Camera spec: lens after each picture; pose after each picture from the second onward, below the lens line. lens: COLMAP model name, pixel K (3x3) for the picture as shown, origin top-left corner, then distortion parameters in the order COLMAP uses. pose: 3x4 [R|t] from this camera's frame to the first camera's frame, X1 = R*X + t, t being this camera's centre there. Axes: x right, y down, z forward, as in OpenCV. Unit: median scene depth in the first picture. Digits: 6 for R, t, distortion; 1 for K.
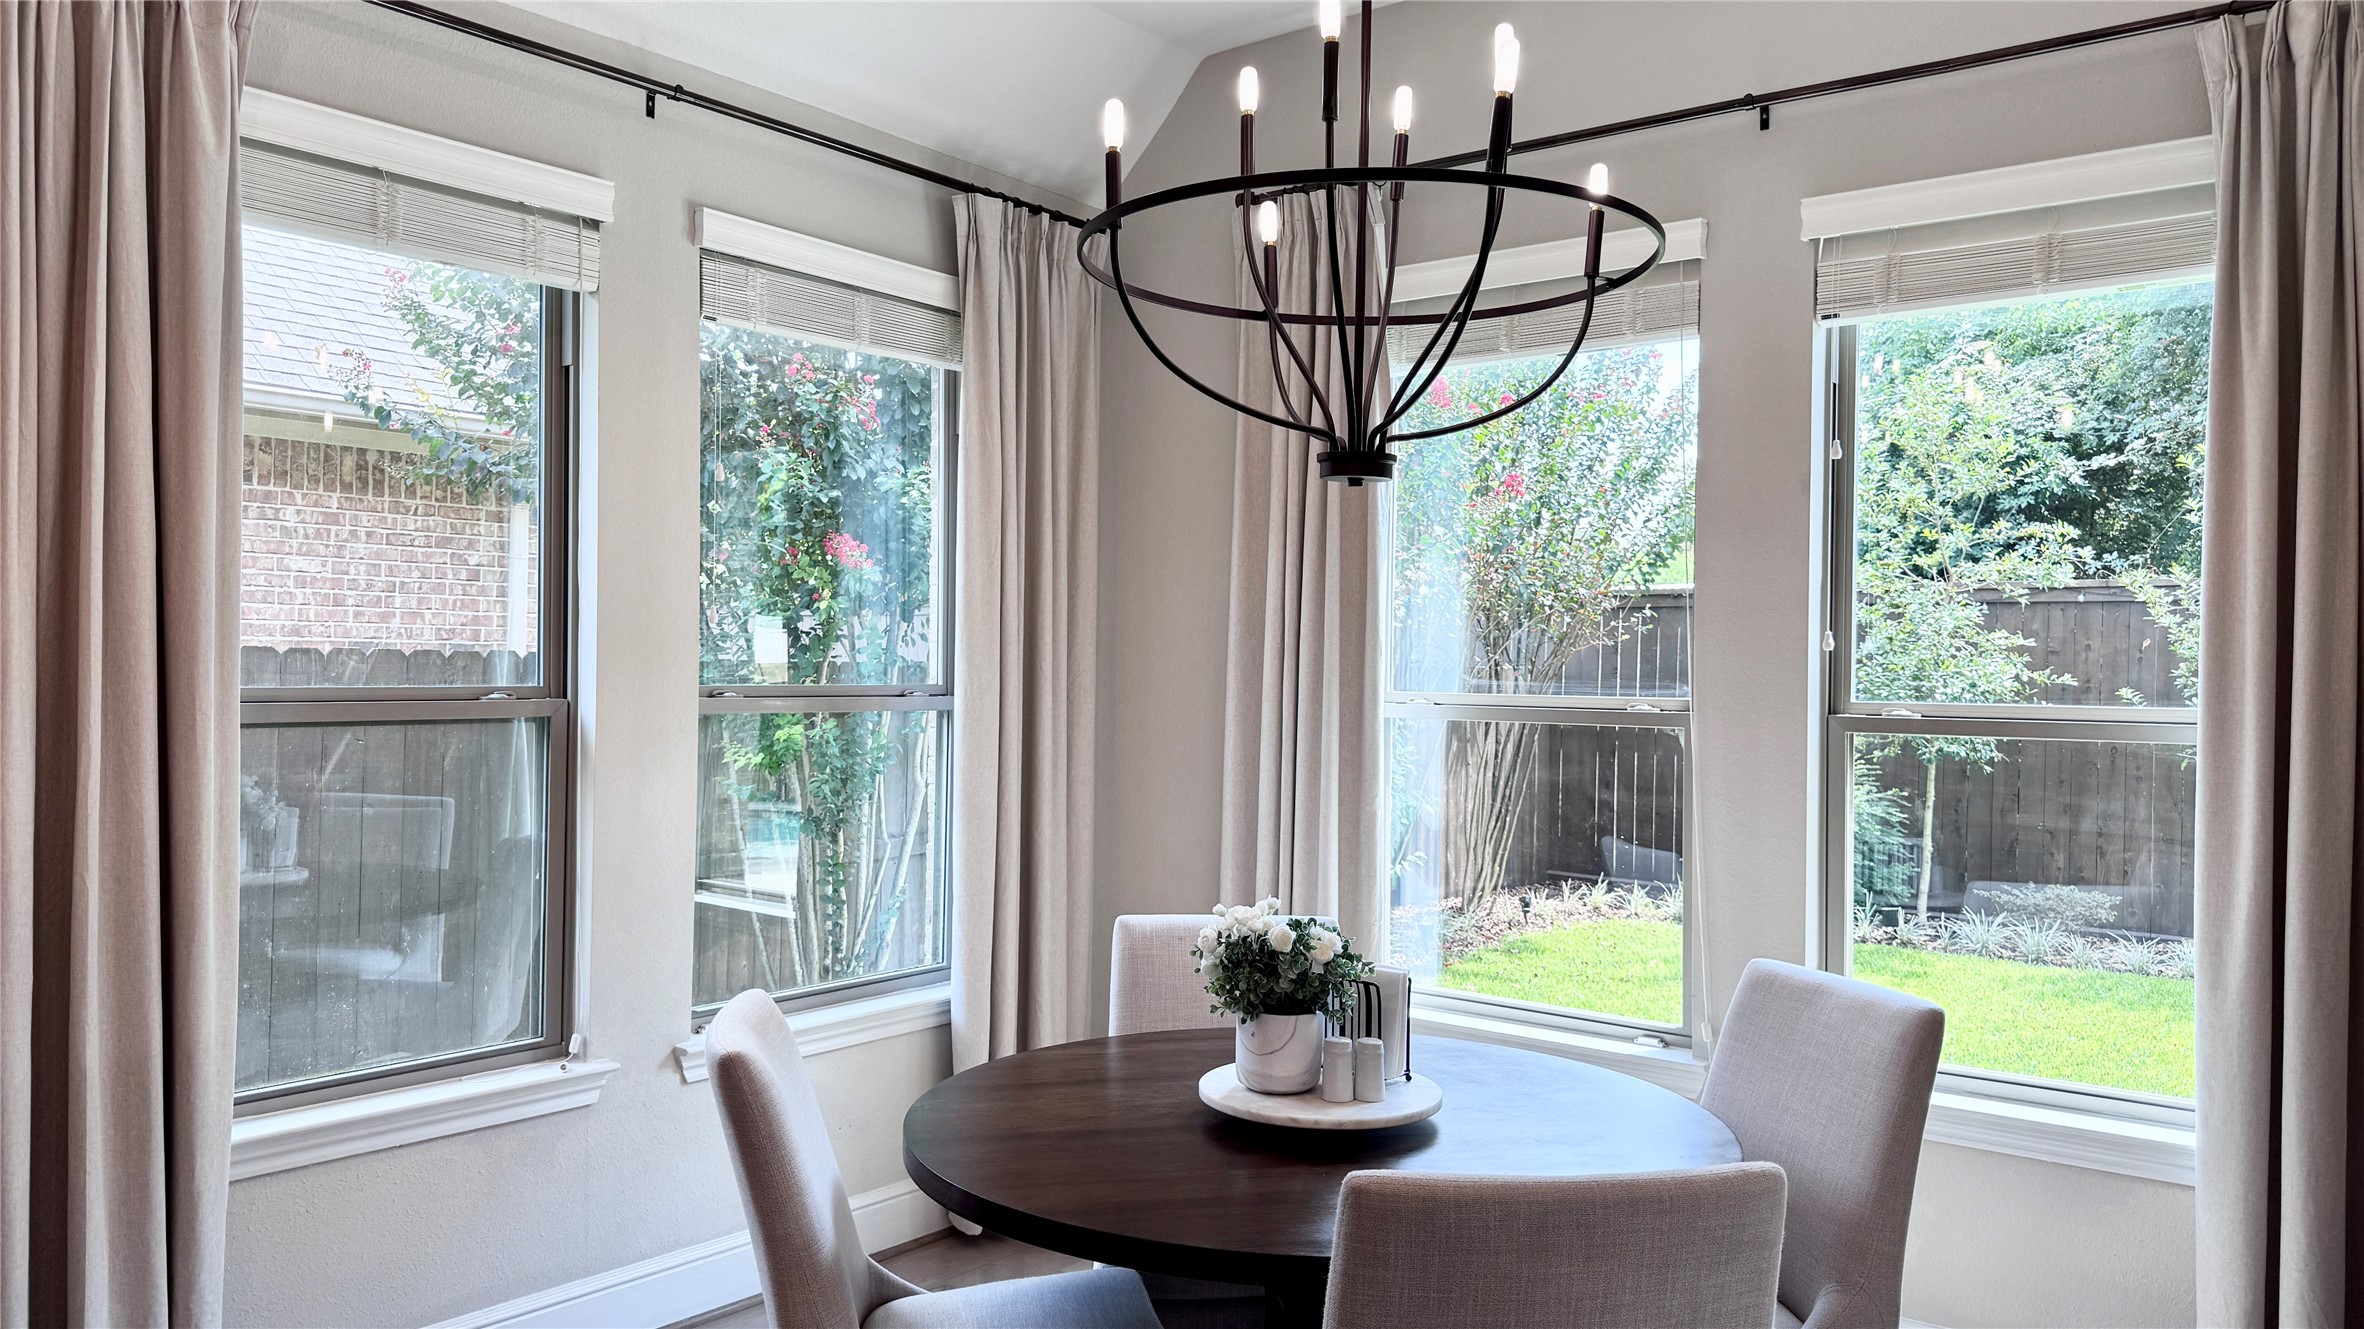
lens RADIAL K [[1694.0, 0, 1182.0], [0, 1694.0, 664.5], [0, 0, 1]] dist [0.147657, -0.175759]
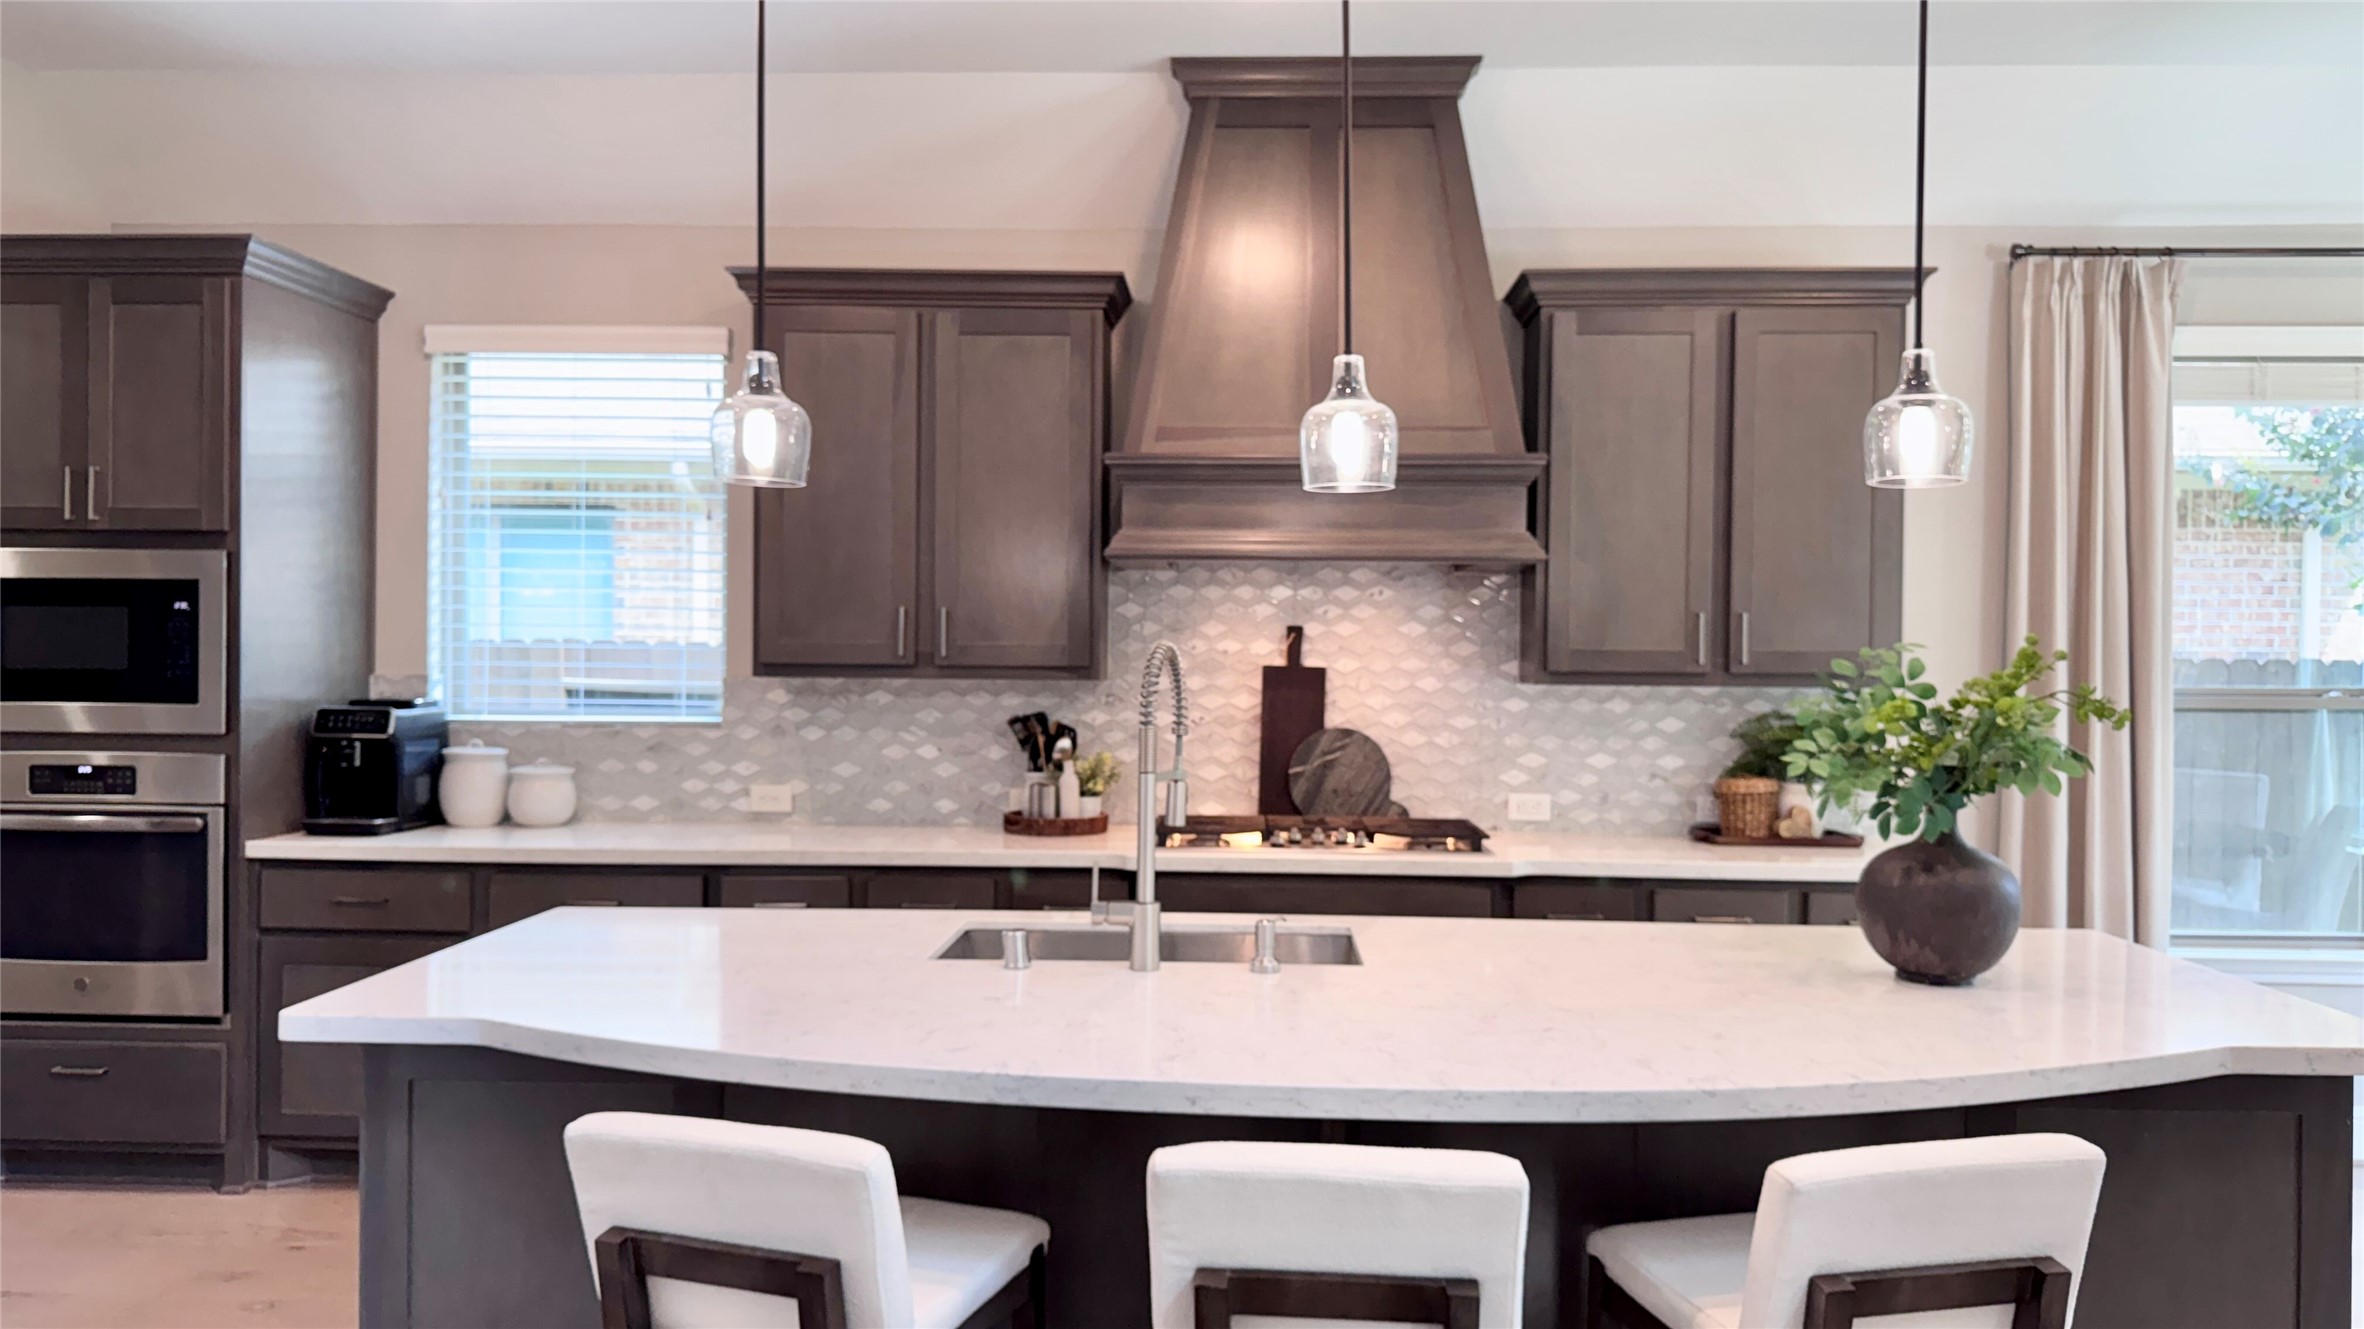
lens RADIAL K [[1694.0, 0, 1182.0], [0, 1694.0, 664.5], [0, 0, 1]] dist [0.147657, -0.175759]
pose [[0.602018, -0.003299, -0.798476, 0.159440], [0.003362, 0.999993, -0.001596, -0.006975], [0.798475, -0.001724, 0.602025, -0.544293]]
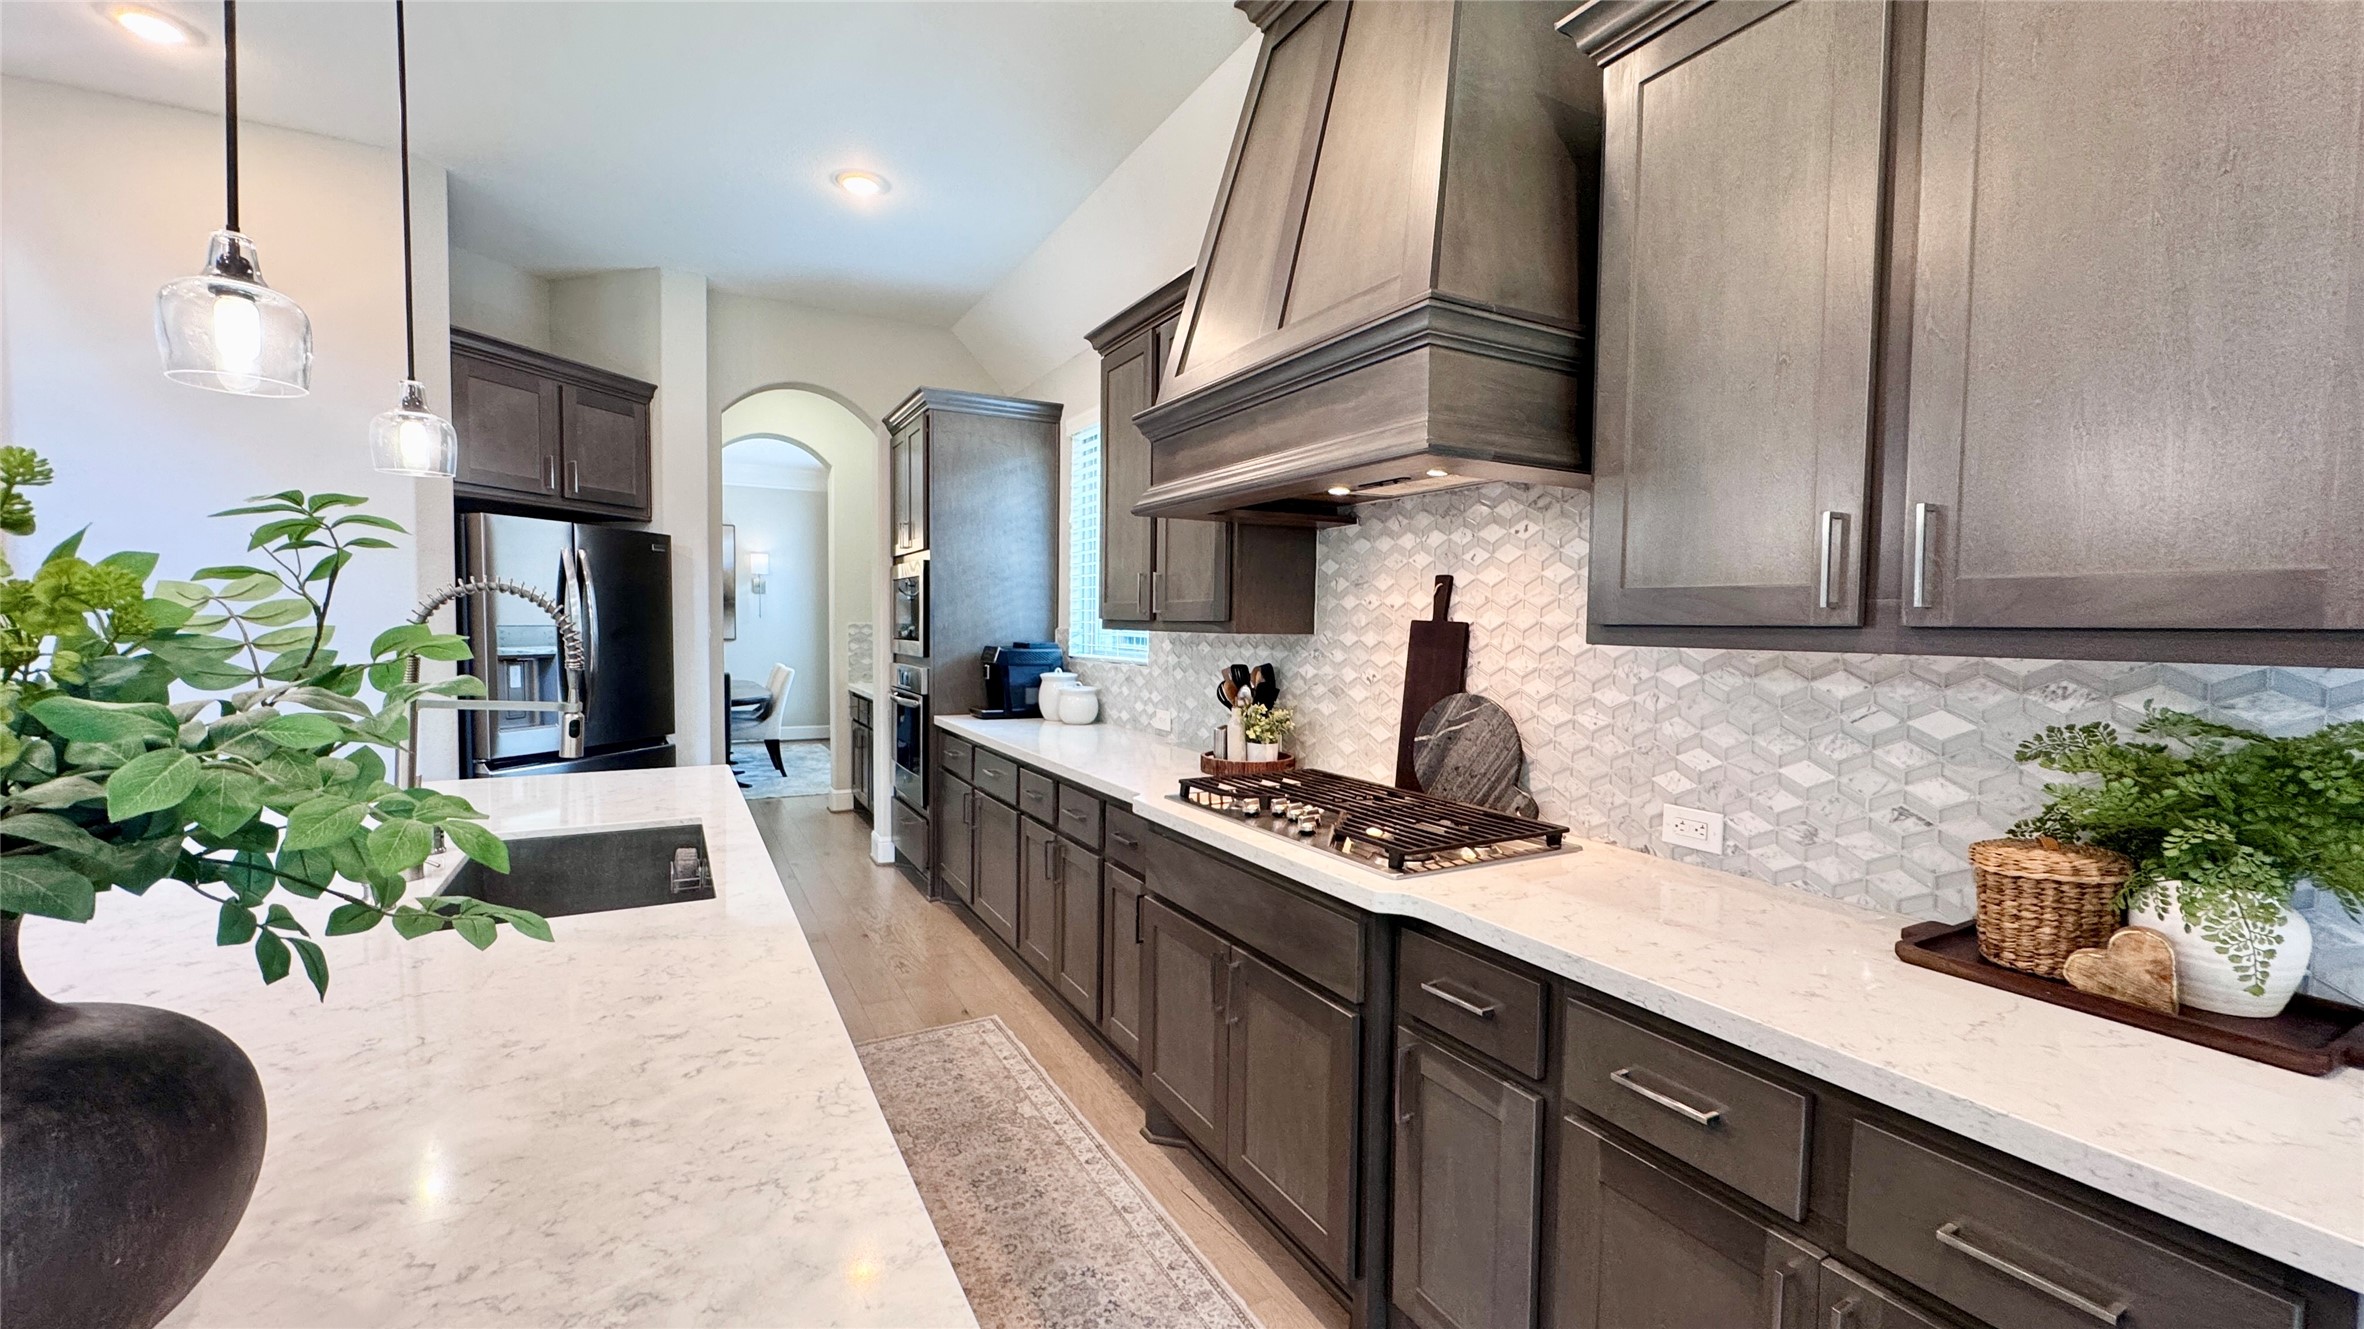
lens RADIAL K [[949.1, 0, 1182.0], [0, 949.1, 664.5], [0, 0, 1]] dist [0.000890, -0.000390]
pose [[-0.383886, 0.025566, -0.923027, -0.147613], [-0.007831, 0.999491, 0.030941, 0.002495], [0.923347, 0.019106, -0.383490, 0.325205]]
